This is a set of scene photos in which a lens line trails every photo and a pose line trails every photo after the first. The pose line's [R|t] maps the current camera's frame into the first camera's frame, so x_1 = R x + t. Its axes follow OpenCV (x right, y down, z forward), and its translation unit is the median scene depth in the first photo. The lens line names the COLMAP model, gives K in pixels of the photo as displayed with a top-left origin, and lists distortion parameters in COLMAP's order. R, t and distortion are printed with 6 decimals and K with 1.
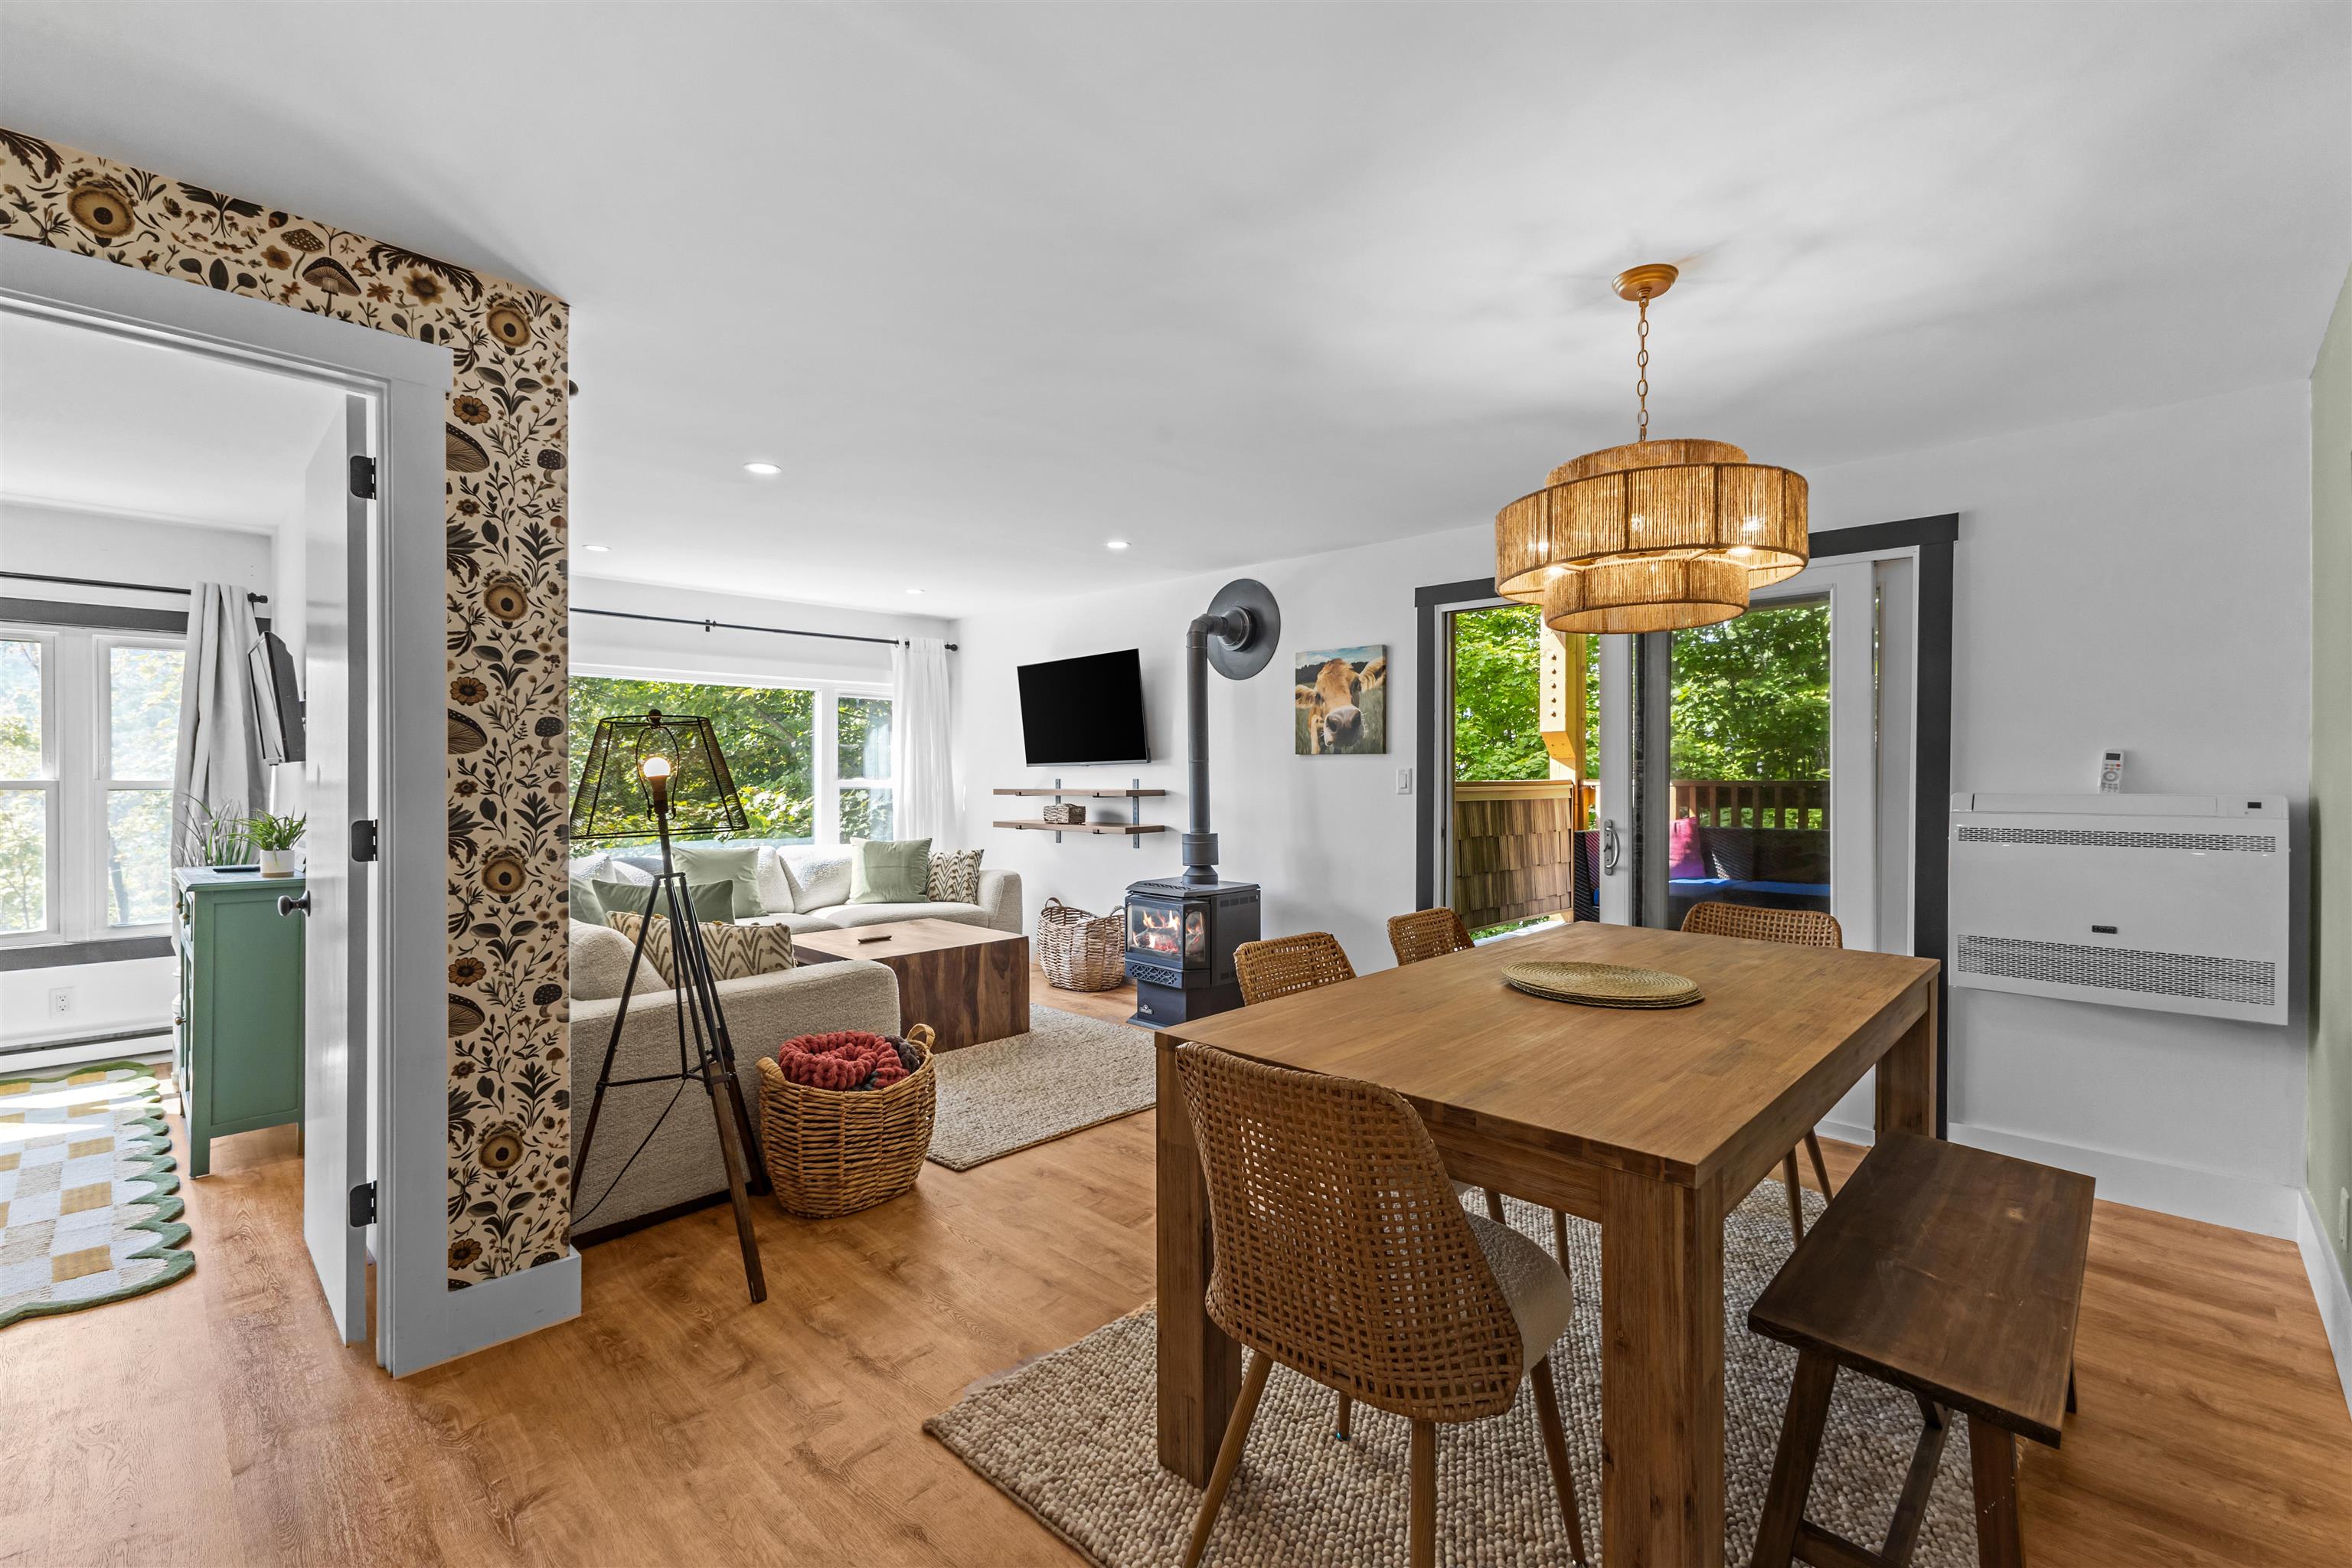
lens RADIAL K [[1037.8, 0, 1189.1], [0, 1037.8, 786.5], [0, 0, 1]] dist [0.009142, 0.000618]
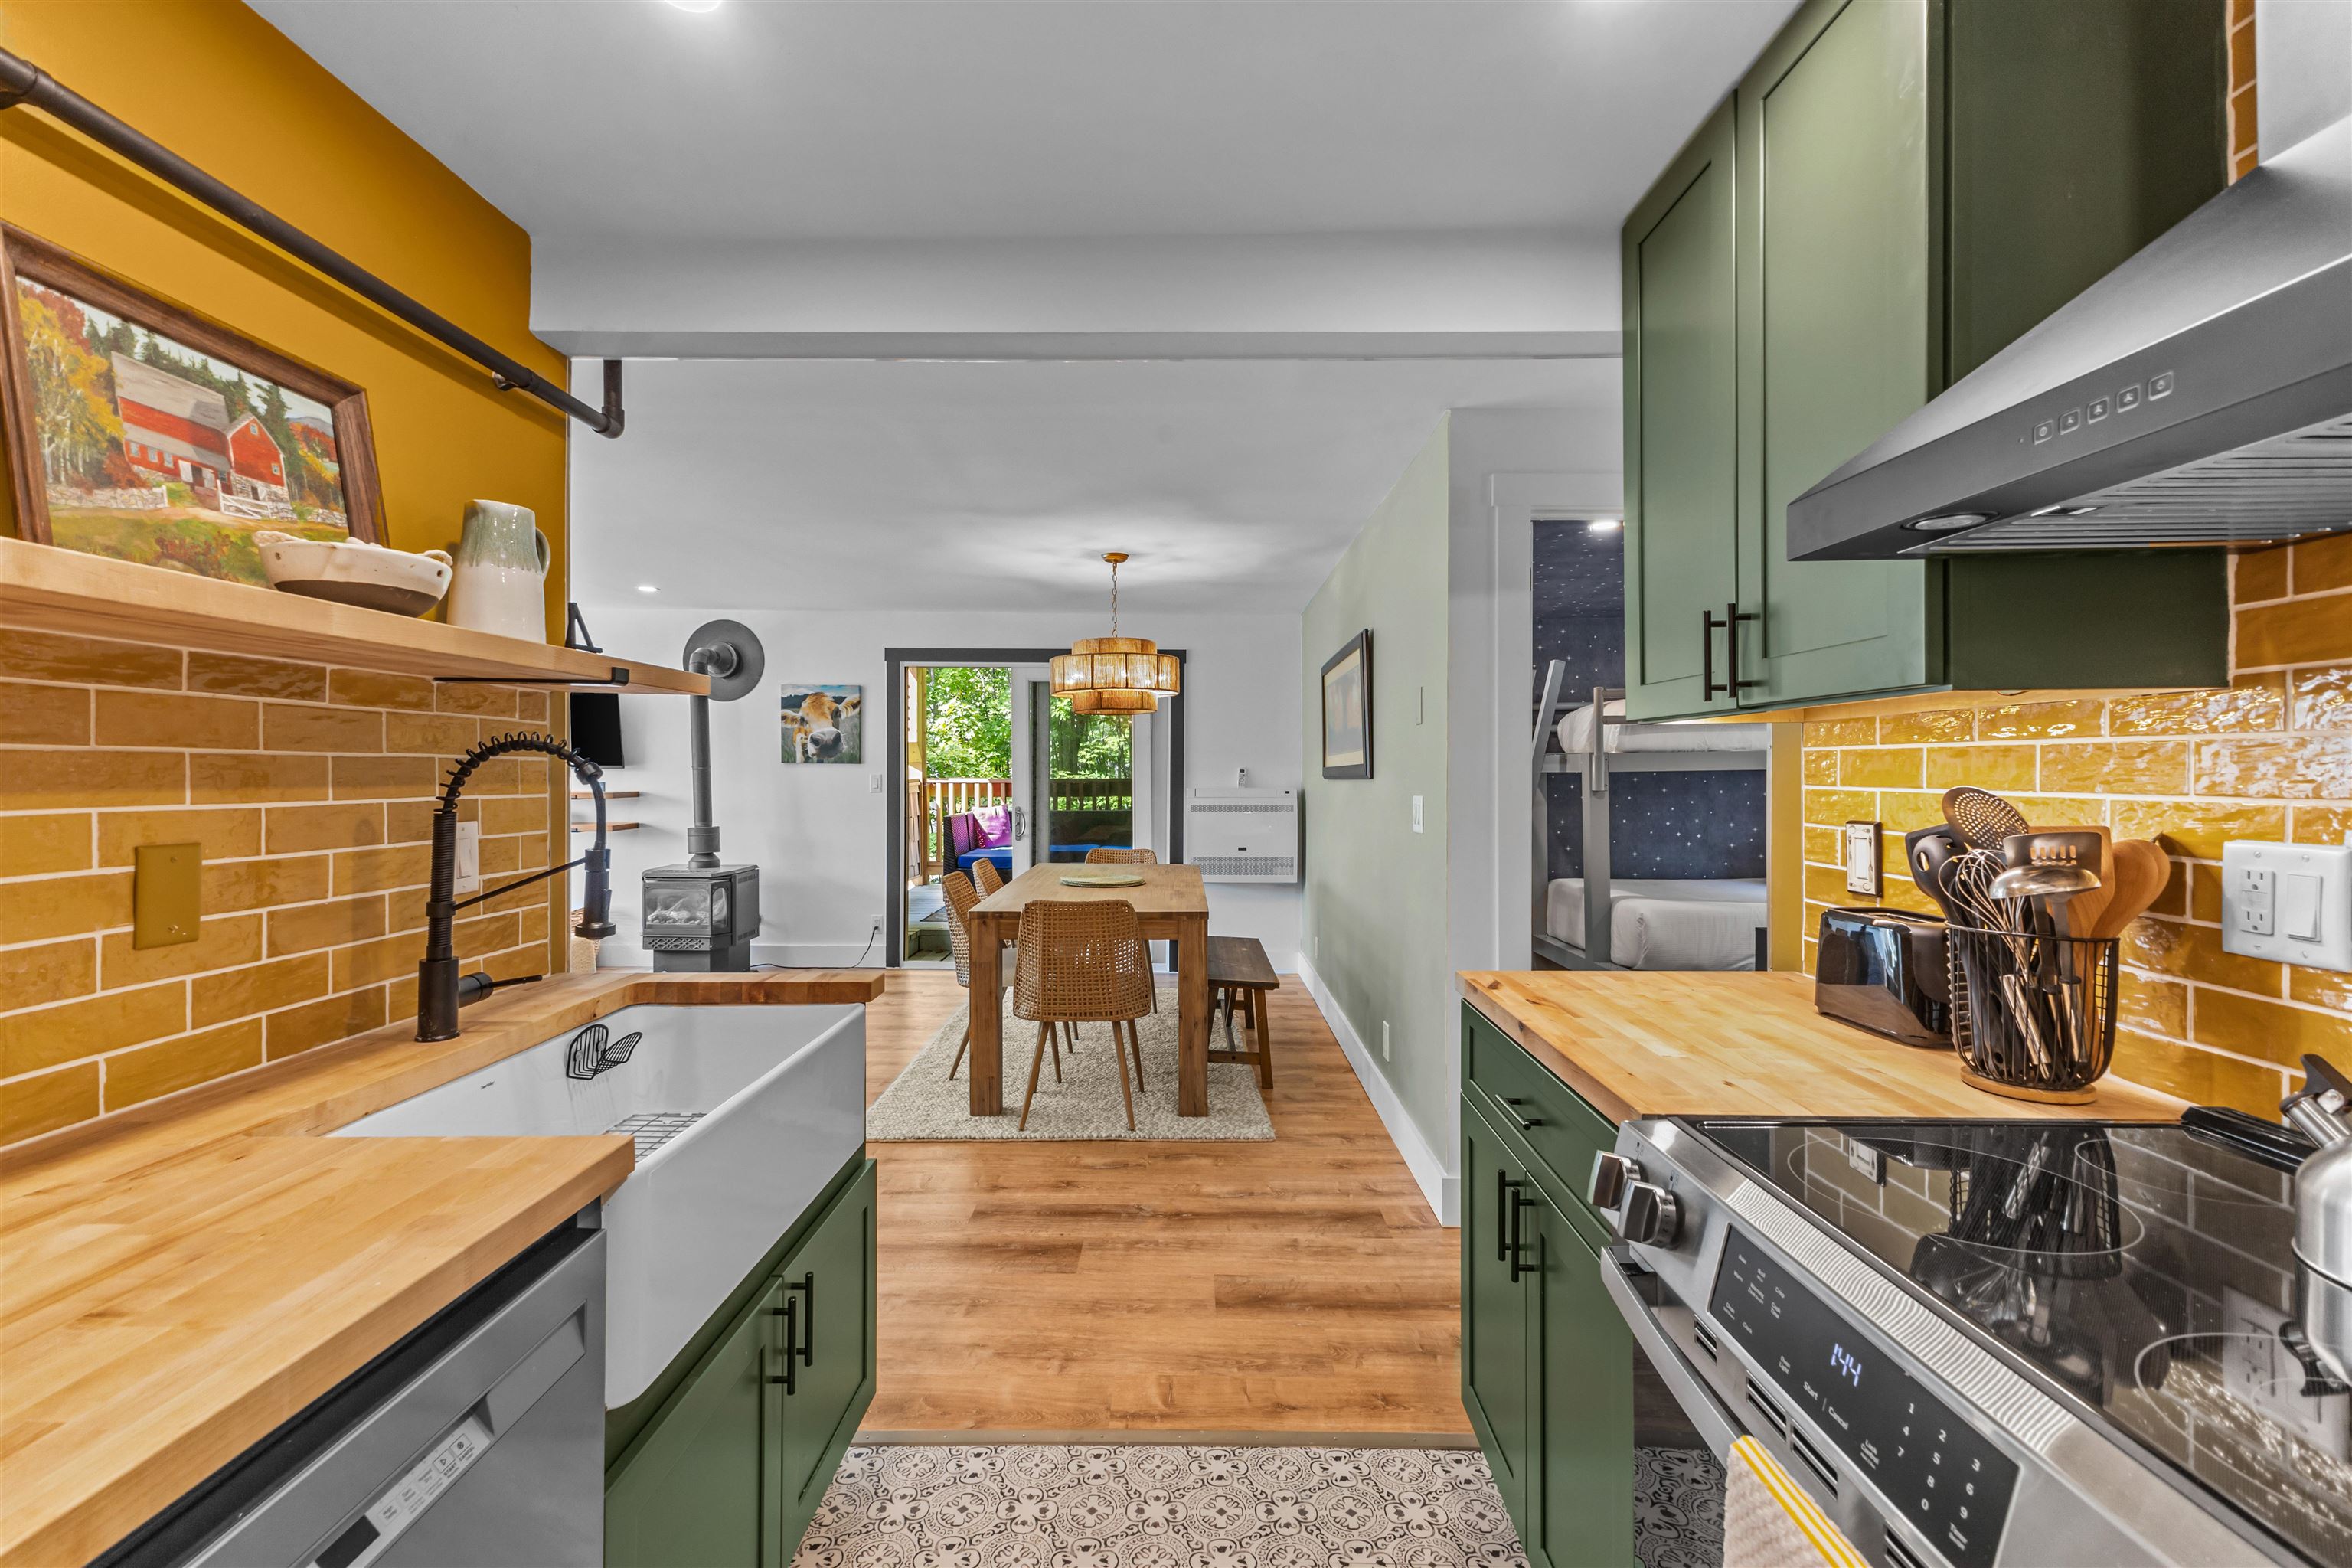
lens RADIAL K [[1016.2, 0, 1175.3], [0, 1016.2, 772.1], [0, 0, 1]] dist [0.002712, 0.000500]
pose [[0.734583, -0.002420, 0.678514, -0.389208], [0.009609, 0.999930, -0.006837, -0.006617], [-0.678450, 0.011542, 0.734556, -0.255671]]
